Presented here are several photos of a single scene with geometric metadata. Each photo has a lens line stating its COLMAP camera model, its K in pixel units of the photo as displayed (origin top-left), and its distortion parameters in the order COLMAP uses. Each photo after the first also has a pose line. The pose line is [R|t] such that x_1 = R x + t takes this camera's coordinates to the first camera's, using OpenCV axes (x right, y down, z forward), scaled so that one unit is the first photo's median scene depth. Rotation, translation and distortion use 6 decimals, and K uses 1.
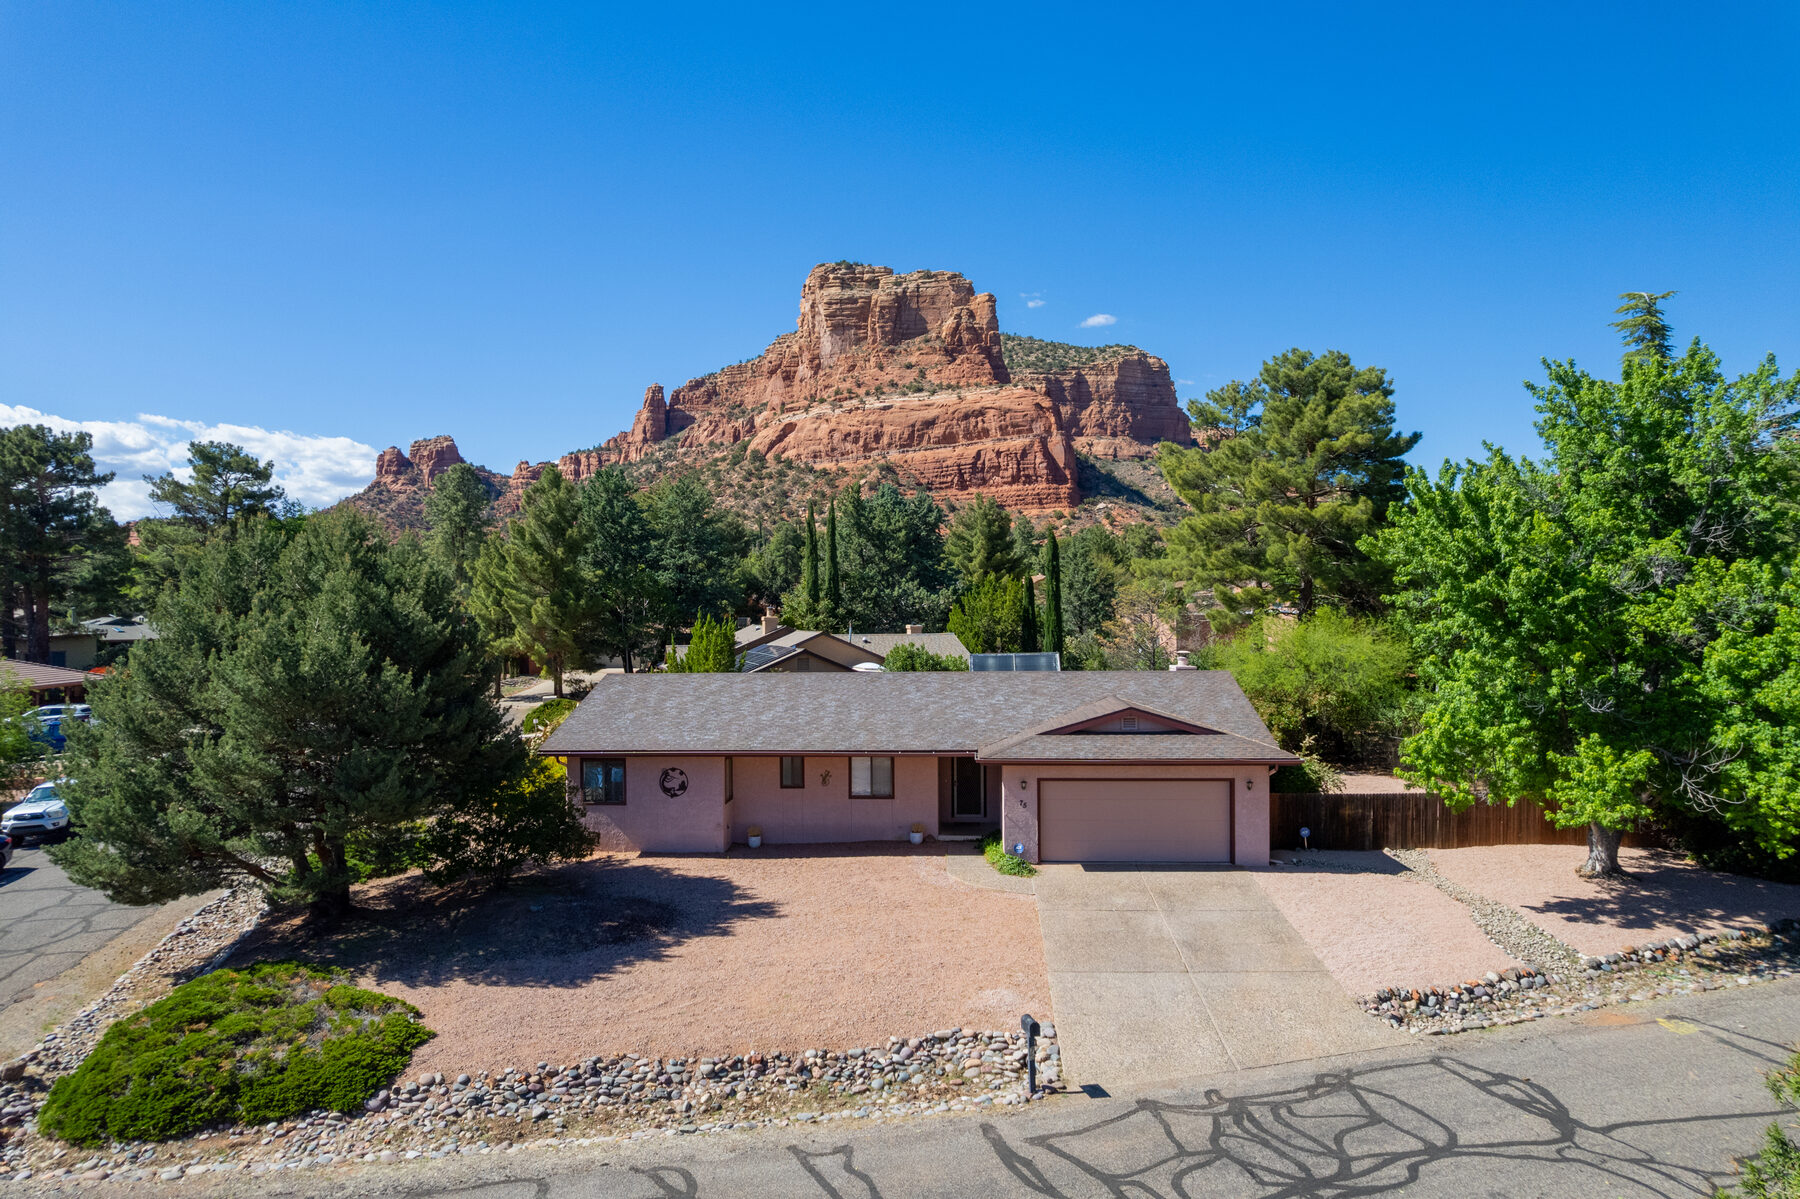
lens RADIAL K [[1154.9, 0, 895.6], [0, 1154.9, 610.4], [0, 0, 1]] dist [-0.073509, 0.070715]
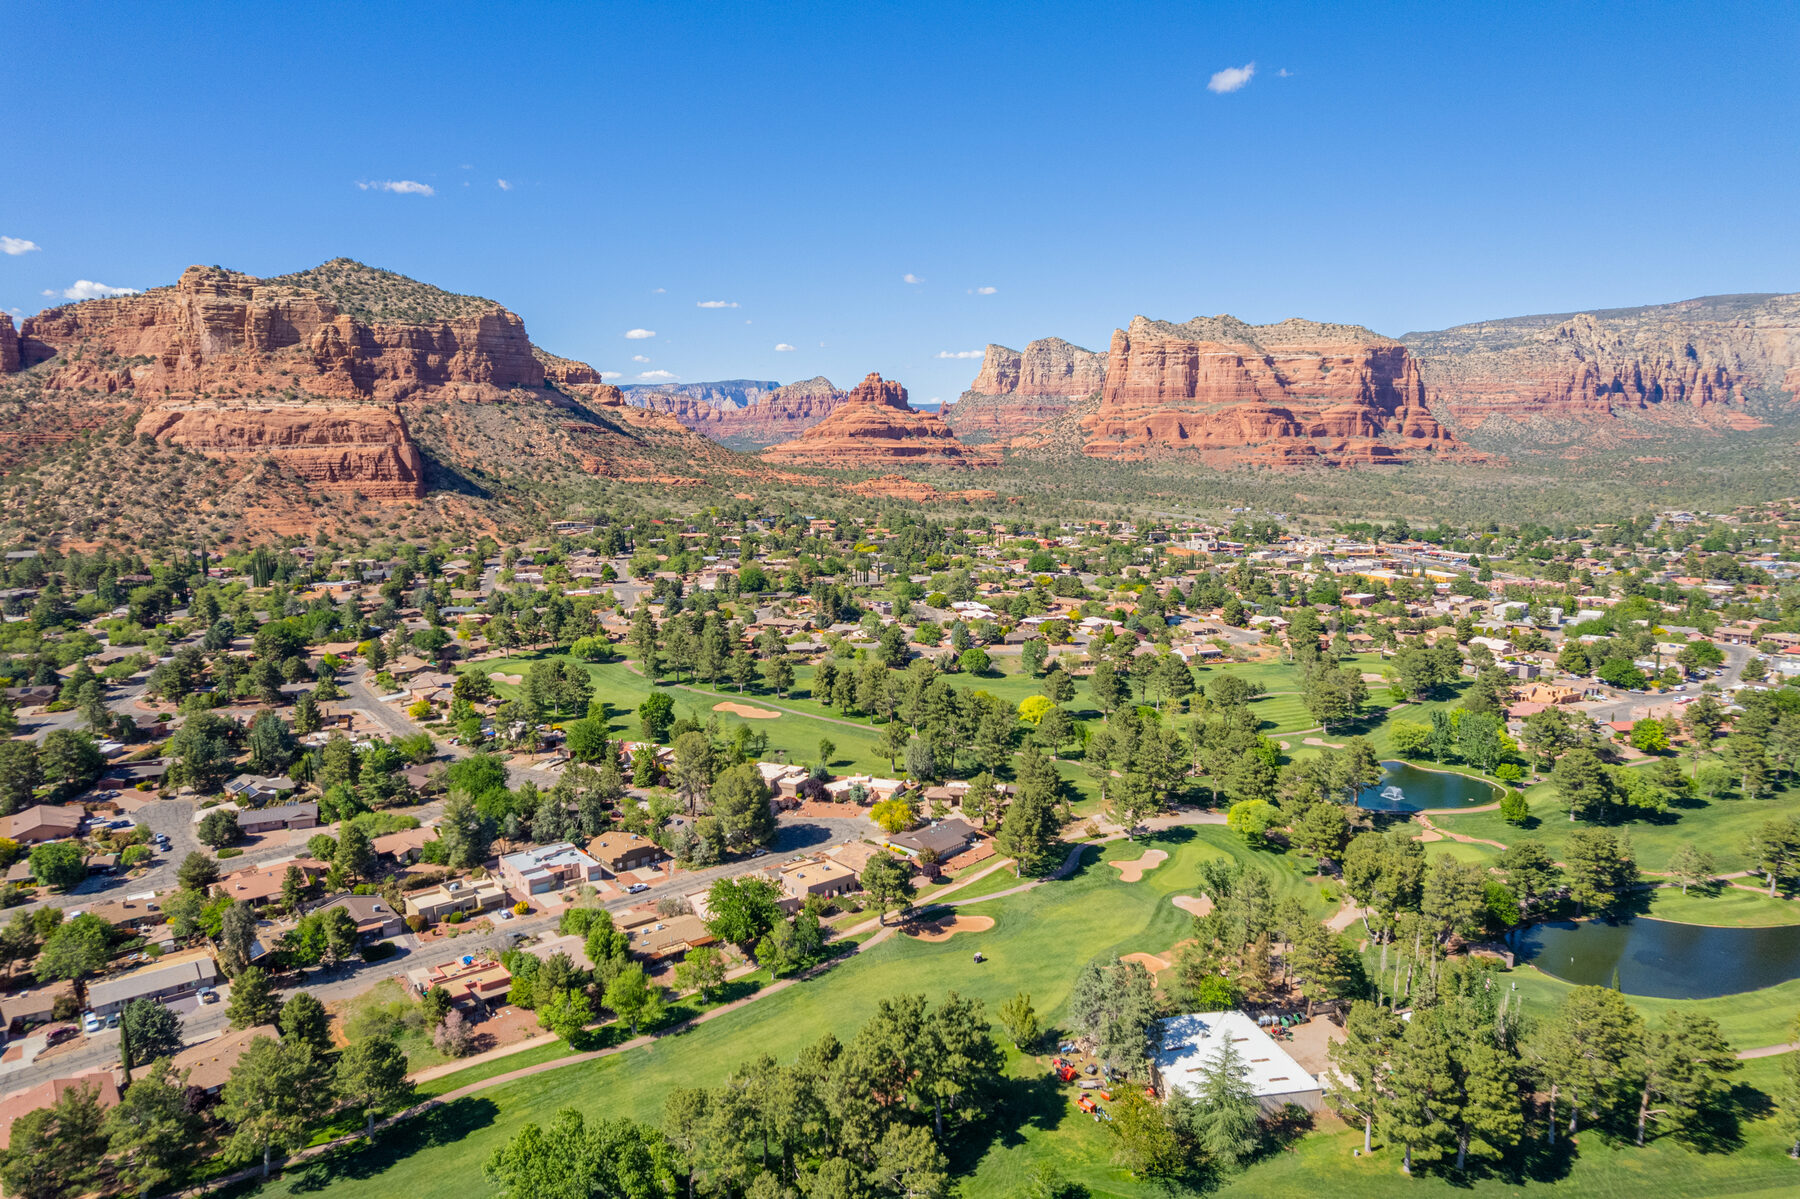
lens RADIAL K [[1160.1, 0, 896.5], [0, 1160.1, 601.8], [0, 0, 1]] dist [-0.089380, 0.092757]
pose [[0.884471, -0.059931, 0.462730, 0.013333], [-0.005082, 0.990421, 0.137990, -0.139893], [-0.466567, -0.124399, 0.875694, -0.441655]]
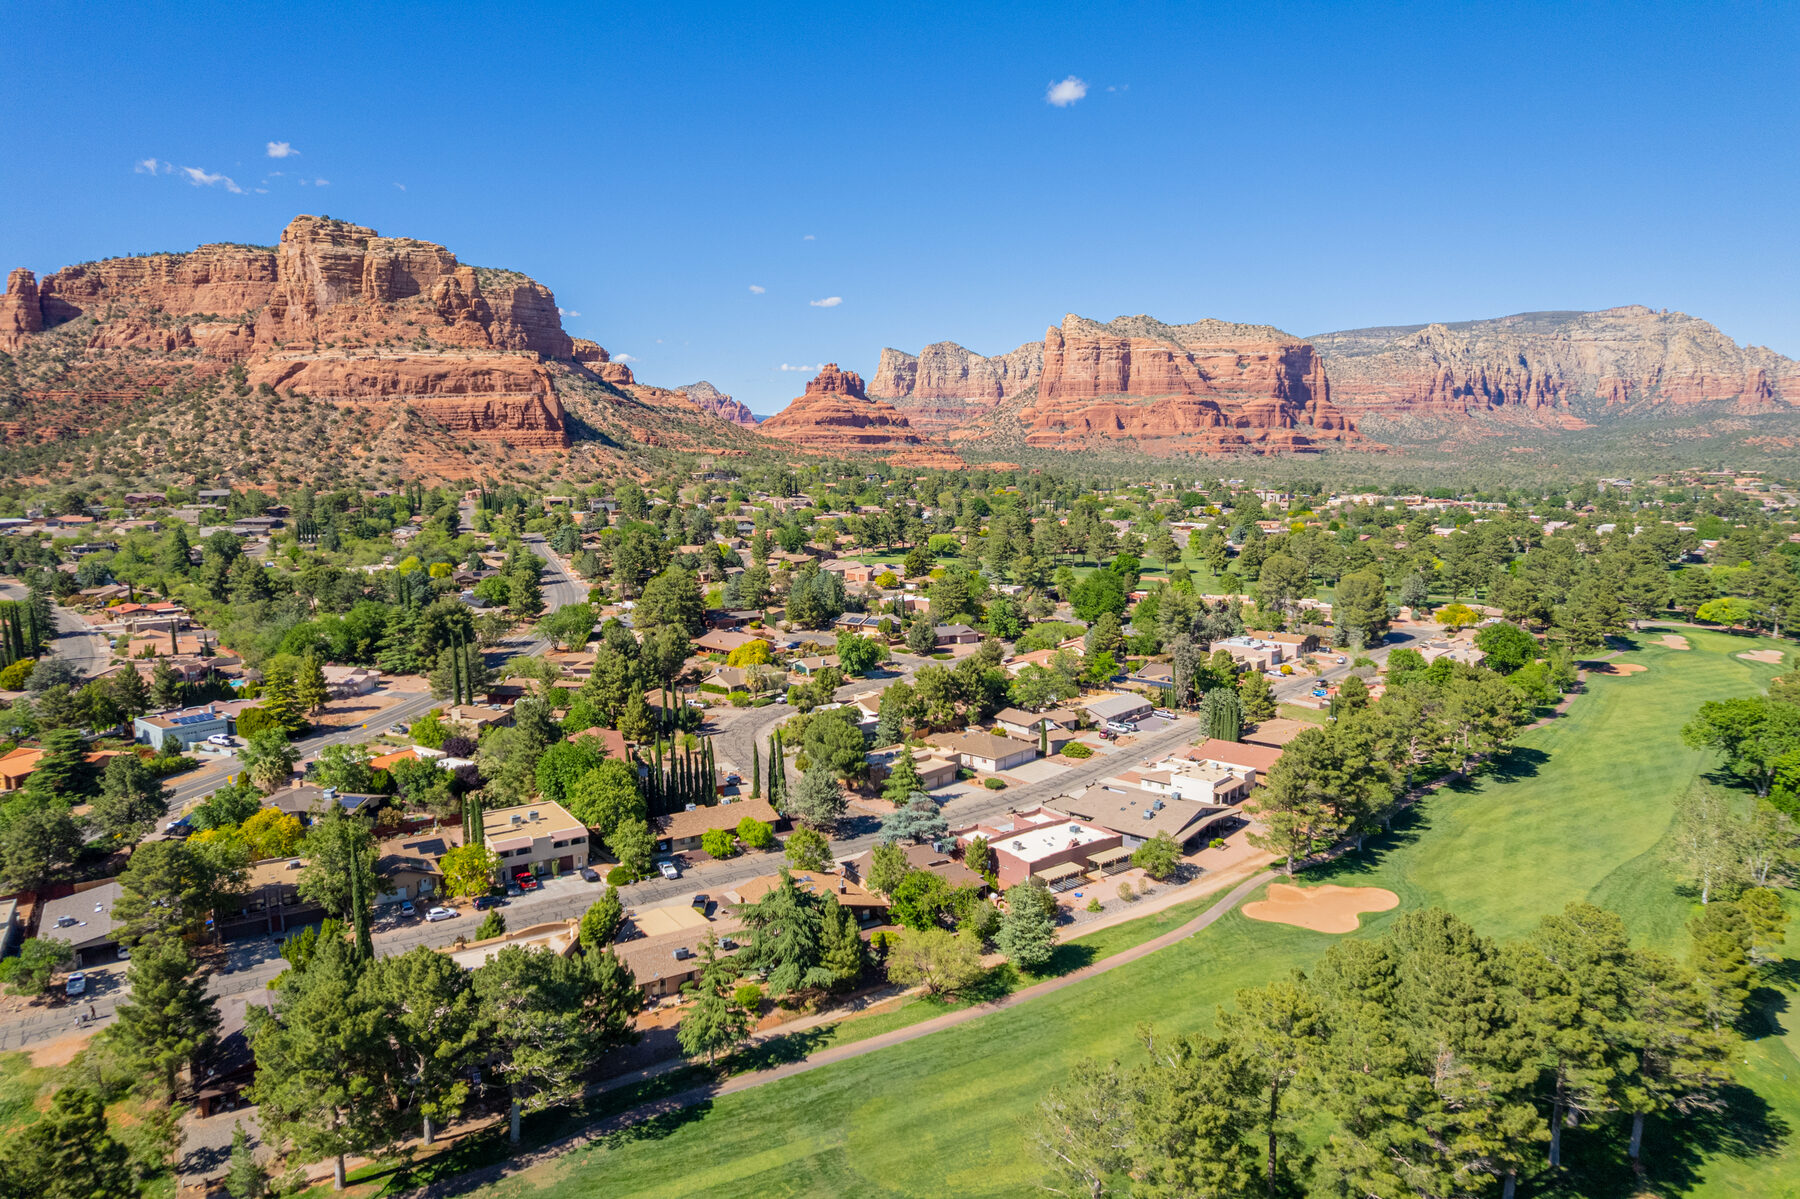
lens RADIAL K [[1154.9, 0, 895.6], [0, 1154.9, 610.4], [0, 0, 1]] dist [-0.073509, 0.070715]
pose [[0.811508, -0.074739, 0.579541, -0.302023], [-0.003529, 0.991142, 0.132761, -0.069967], [-0.584330, -0.109782, 0.804056, -0.335952]]
